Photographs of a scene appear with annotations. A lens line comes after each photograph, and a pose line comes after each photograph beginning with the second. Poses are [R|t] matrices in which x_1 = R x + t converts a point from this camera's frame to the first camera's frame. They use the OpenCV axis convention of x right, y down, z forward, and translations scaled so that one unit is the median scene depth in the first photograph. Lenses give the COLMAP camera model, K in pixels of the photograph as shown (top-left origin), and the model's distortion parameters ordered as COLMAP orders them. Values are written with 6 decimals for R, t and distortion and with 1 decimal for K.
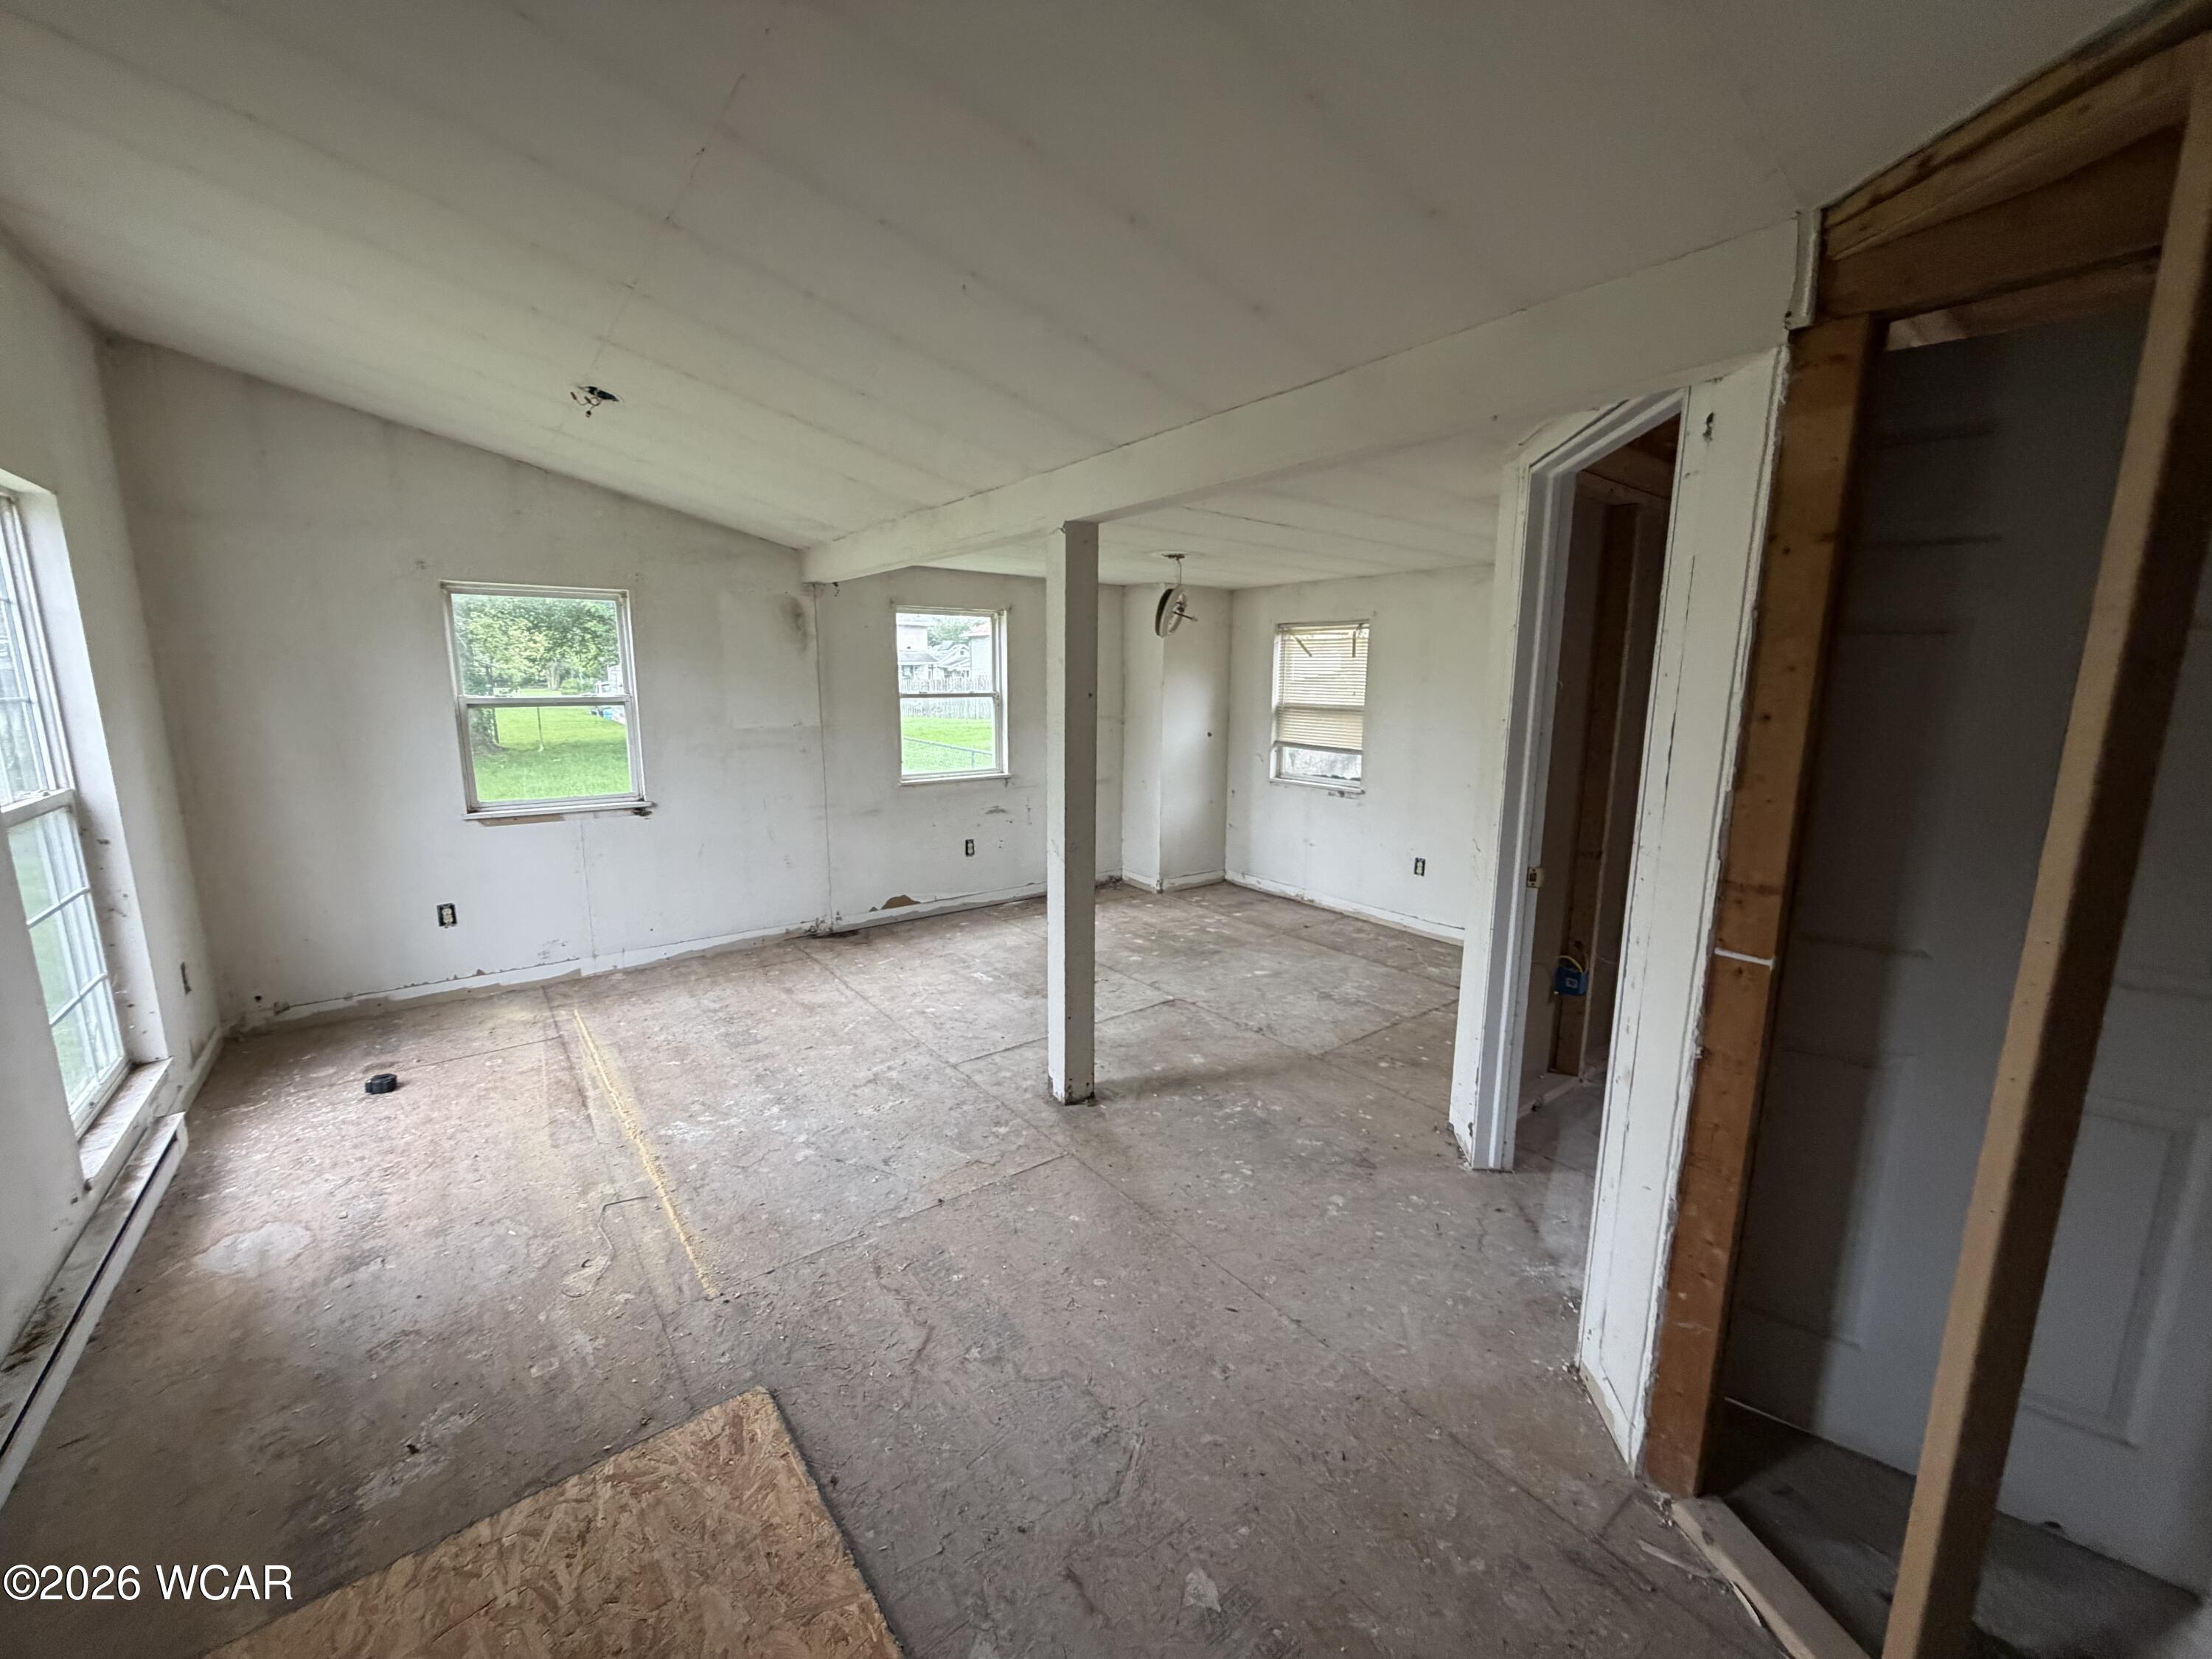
lens RADIAL K [[876.9, 0, 1100.2], [0, 876.9, 825.5], [0, 0, 1]] dist [-0.000235, 0.000382]
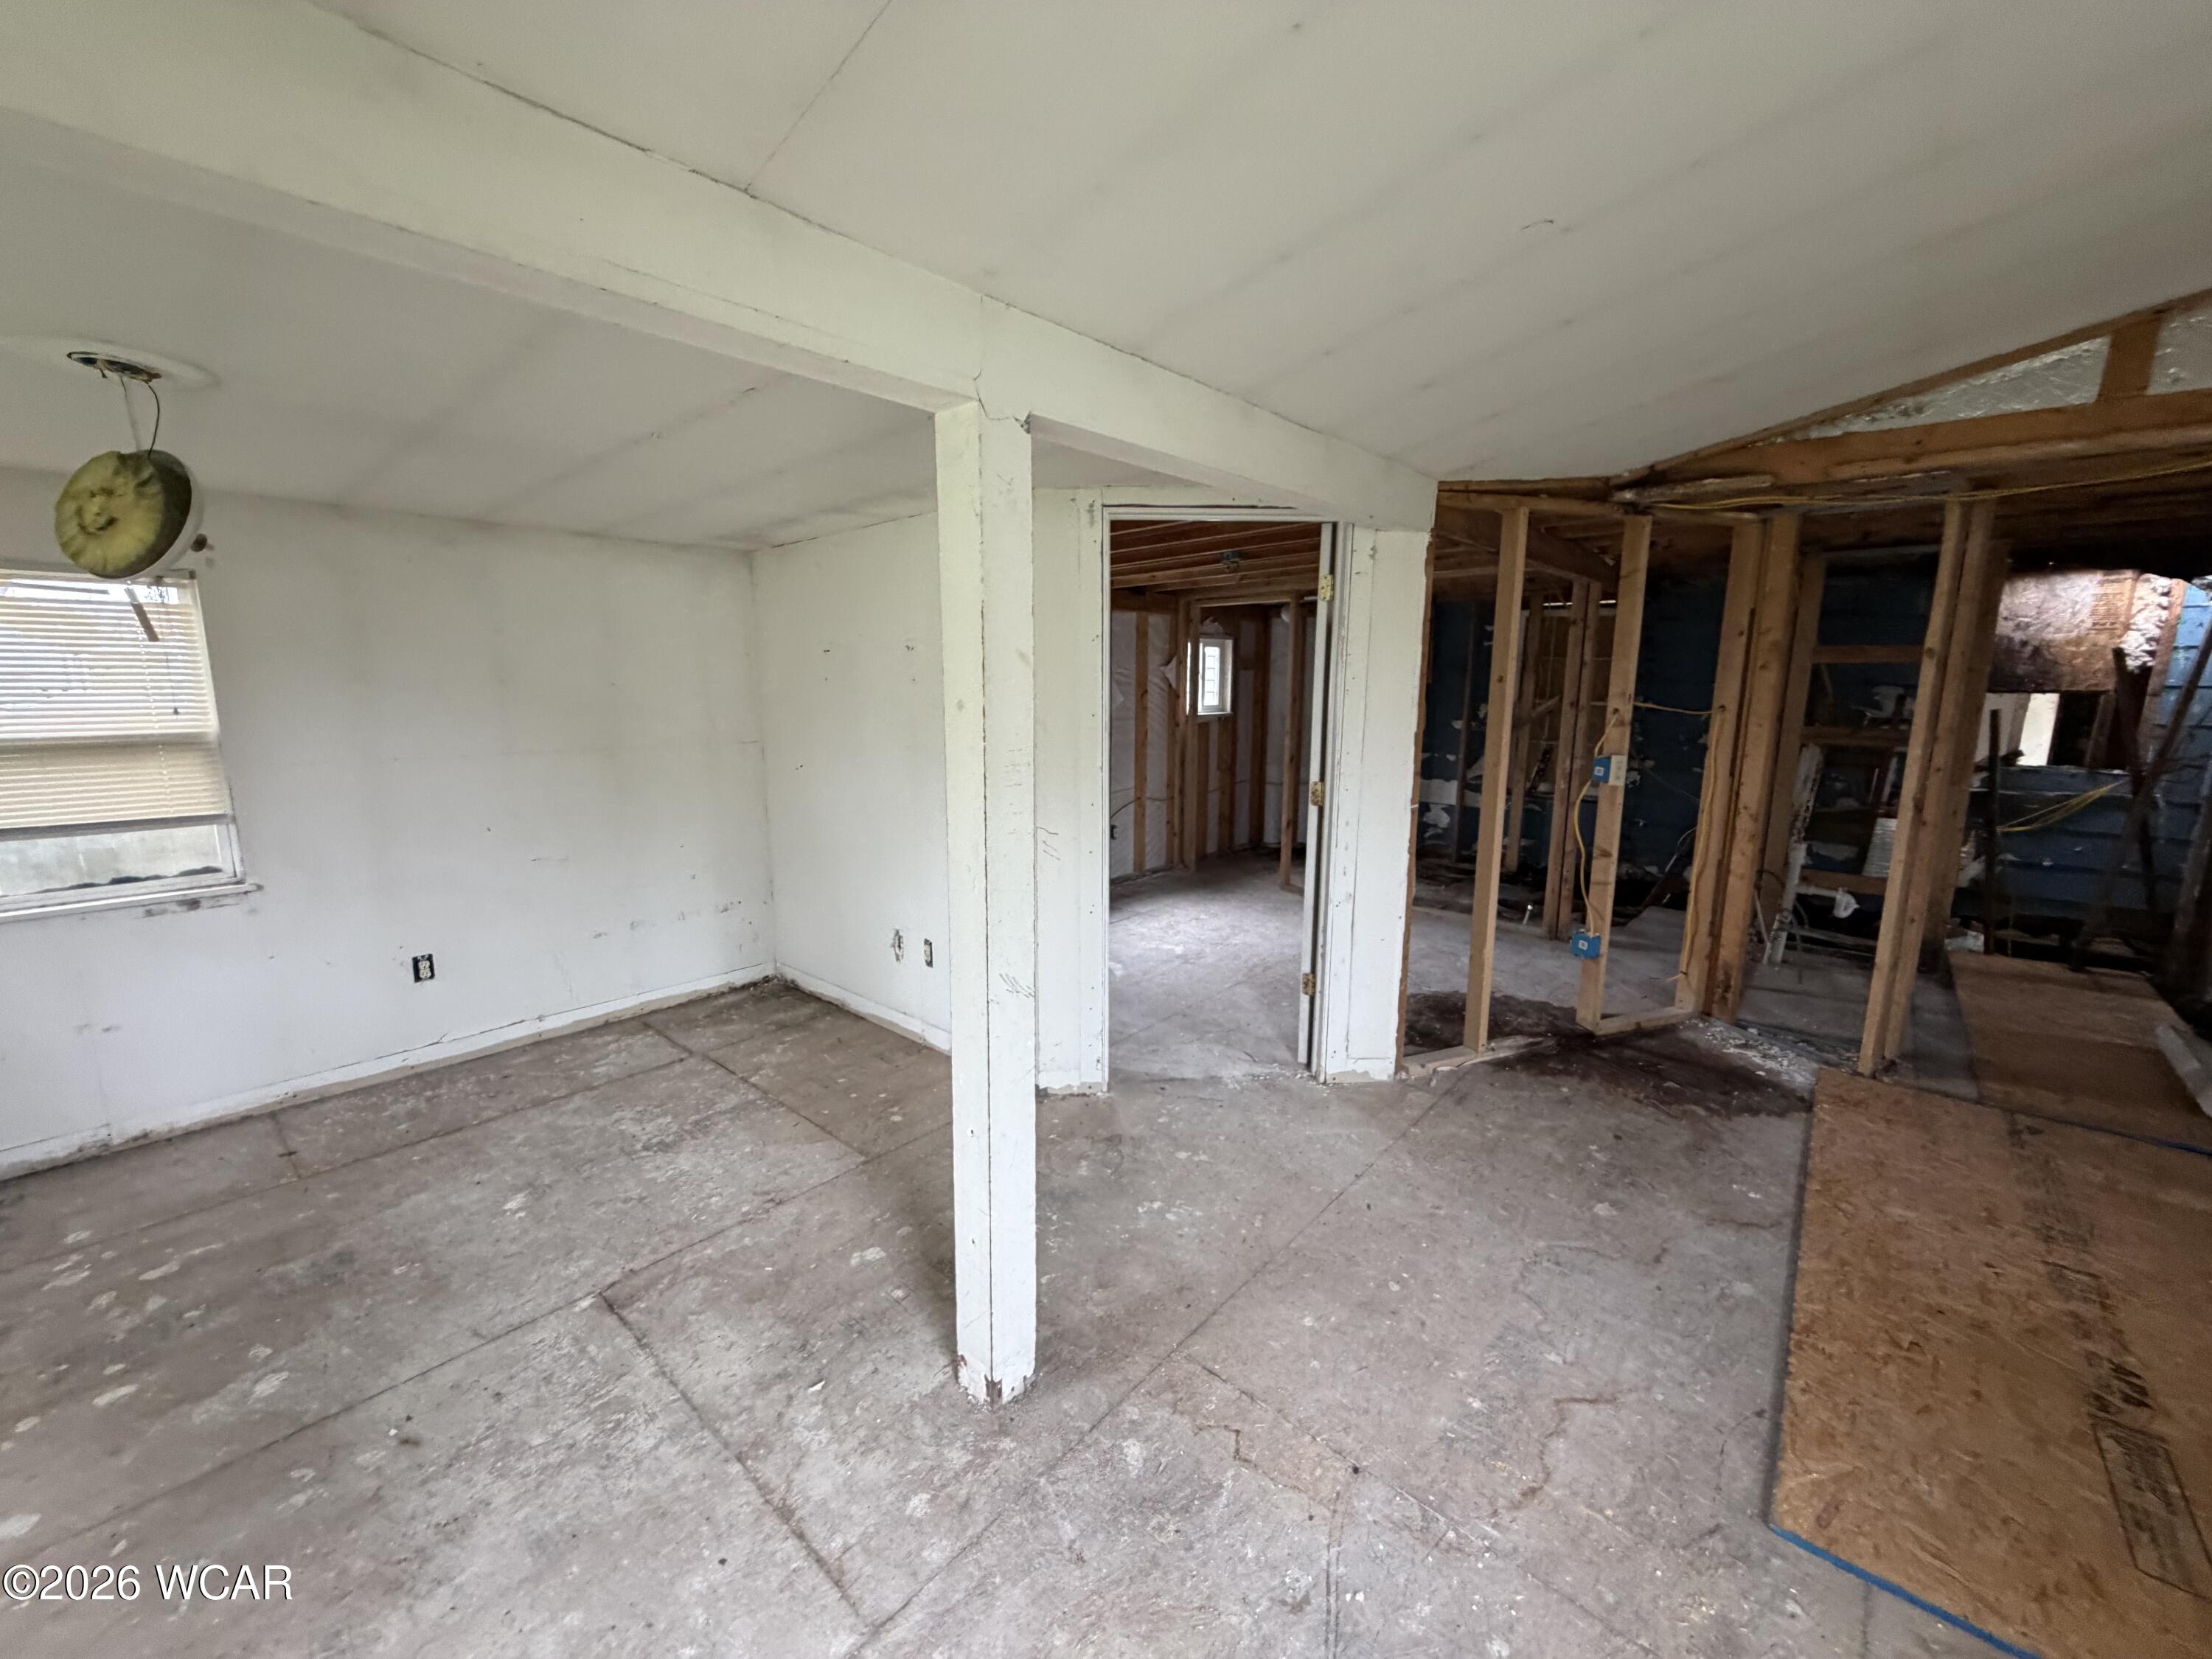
lens RADIAL K [[876.9, 0, 1104.1], [0, 876.9, 828.2], [0, 0, 1]] dist [-0.000235, 0.000382]
pose [[-0.198448, -0.172381, 0.964833, -0.671985], [0.162738, 0.964952, 0.205875, -0.203535], [-0.966507, 0.197870, -0.163439, 1.143095]]
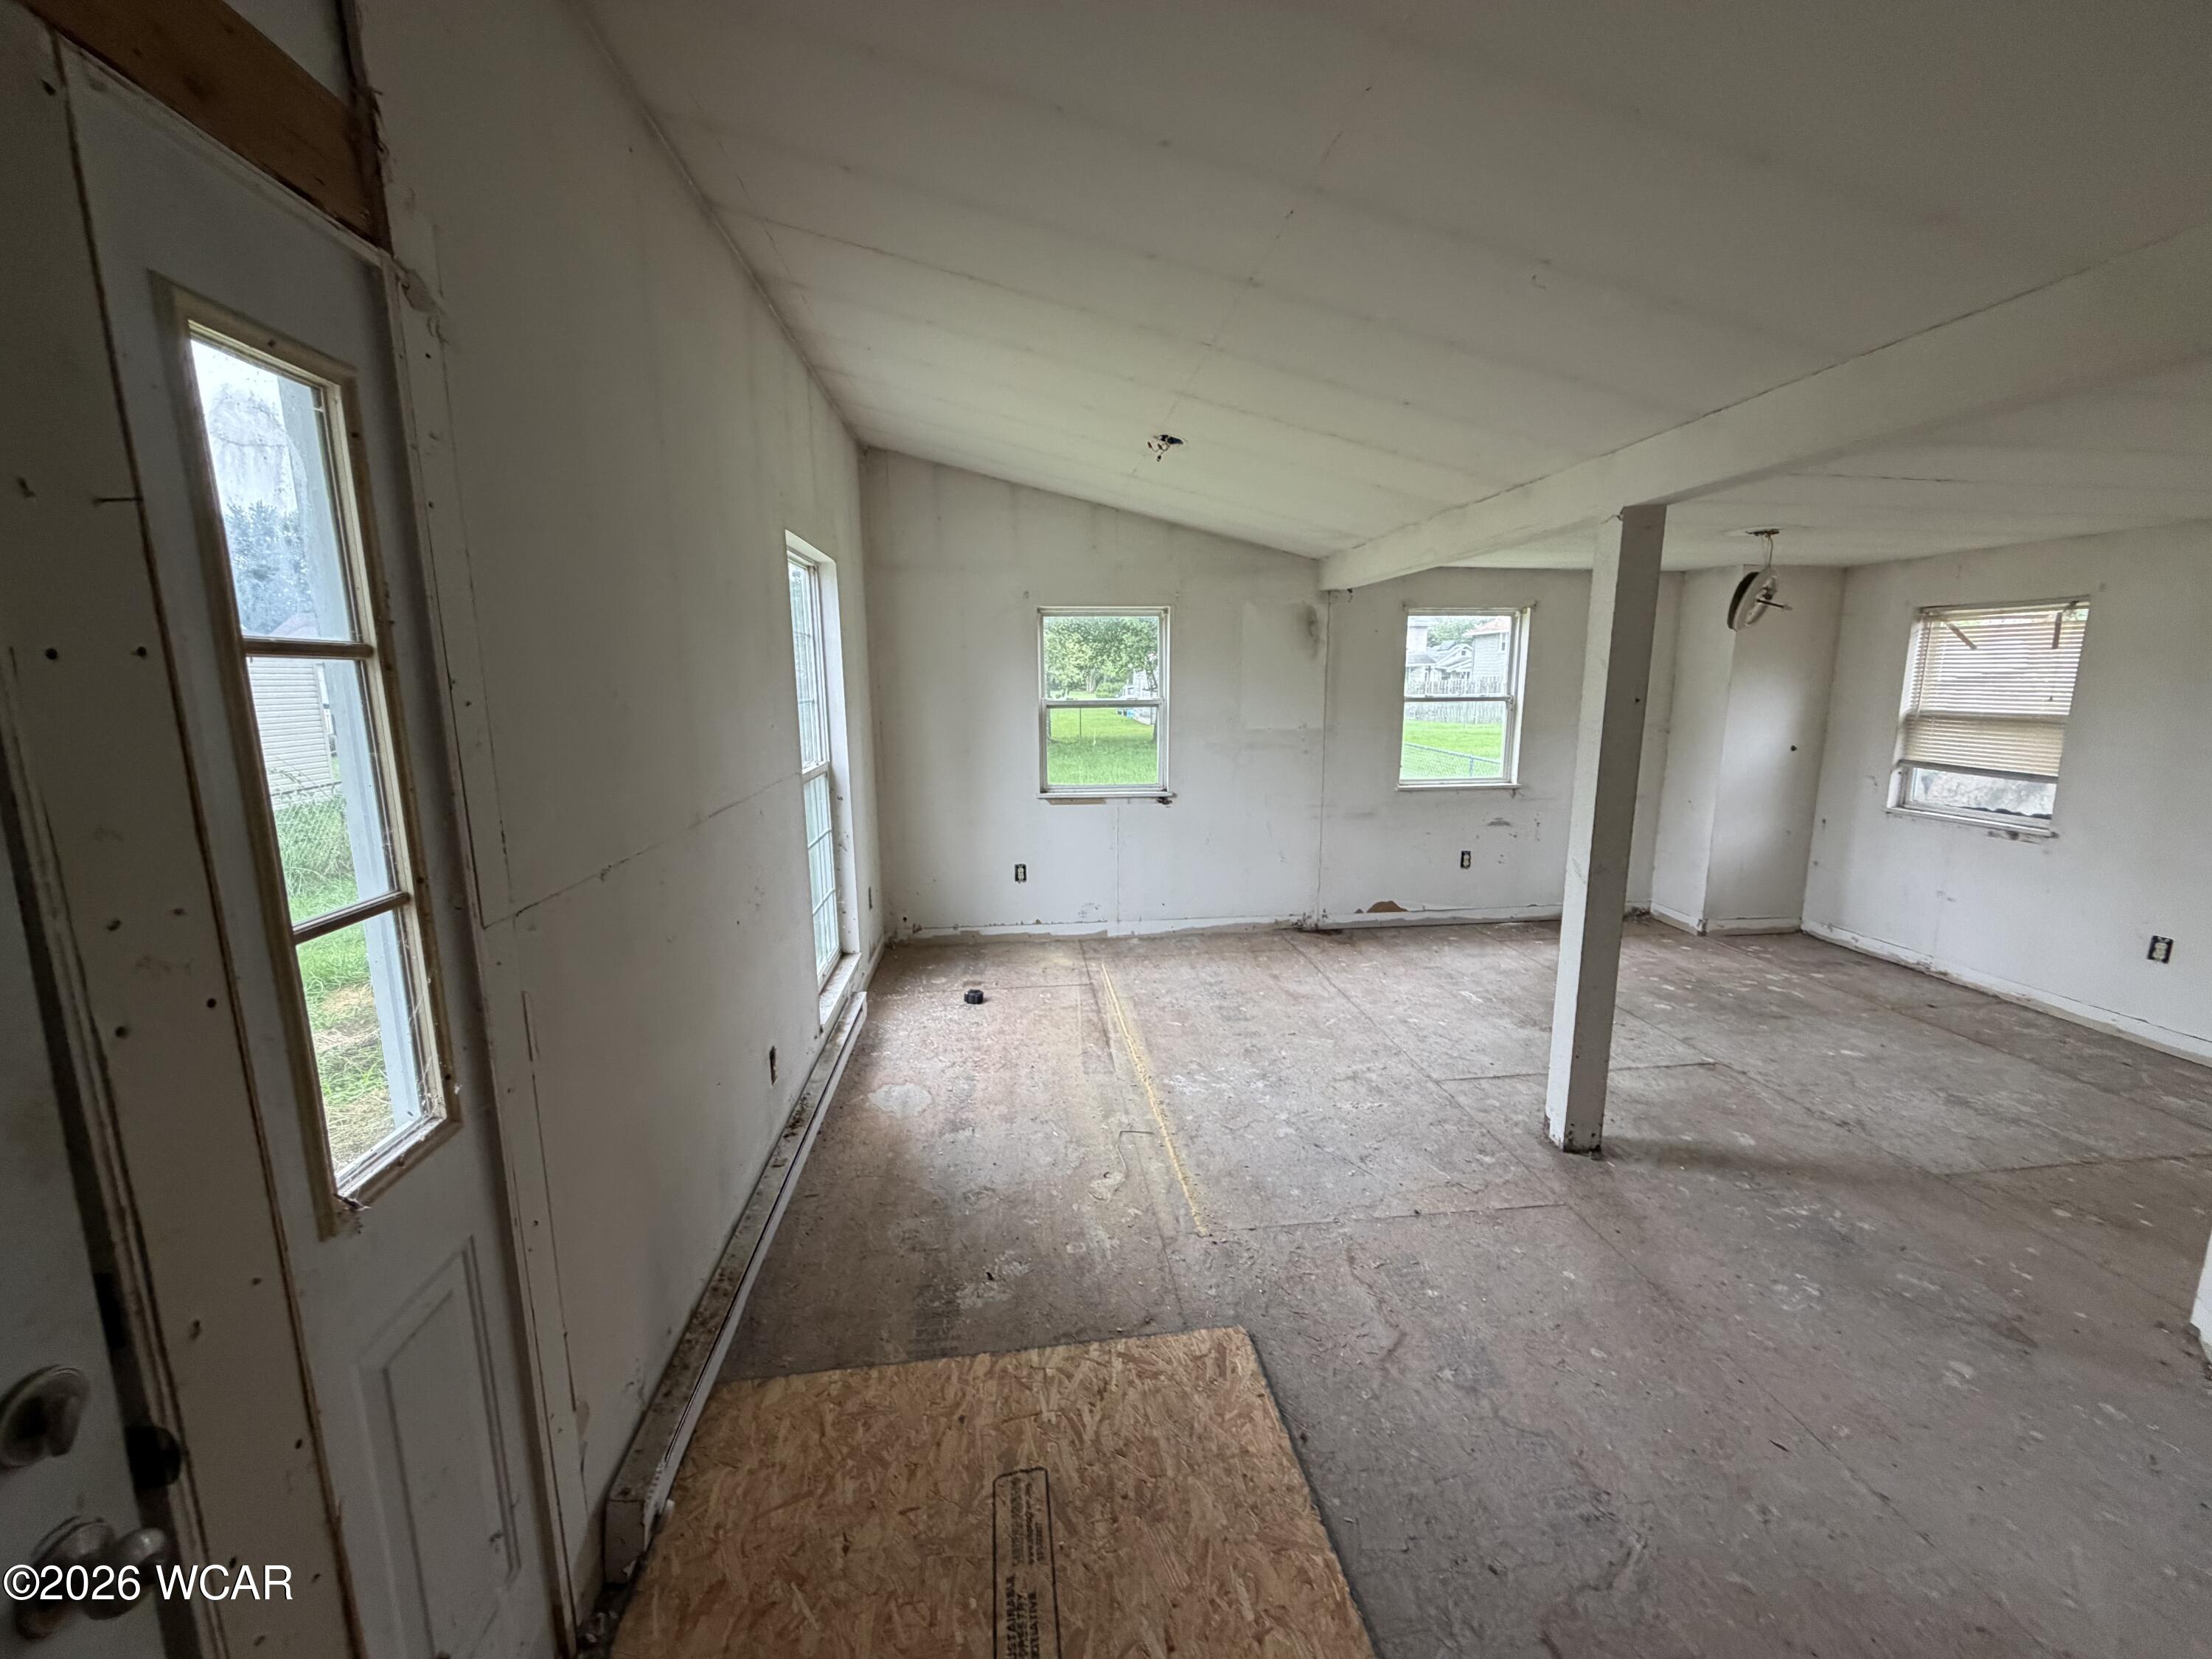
lens RADIAL K [[876.9, 0, 1105.0], [0, 876.9, 826.0], [0, 0, 1]] dist [-0.000235, 0.000382]
pose [[0.860452, 0.076435, -0.503766, -0.019591], [-0.077590, 0.996810, 0.018716, 0.003197], [0.503590, 0.022983, 0.863637, -0.036714]]
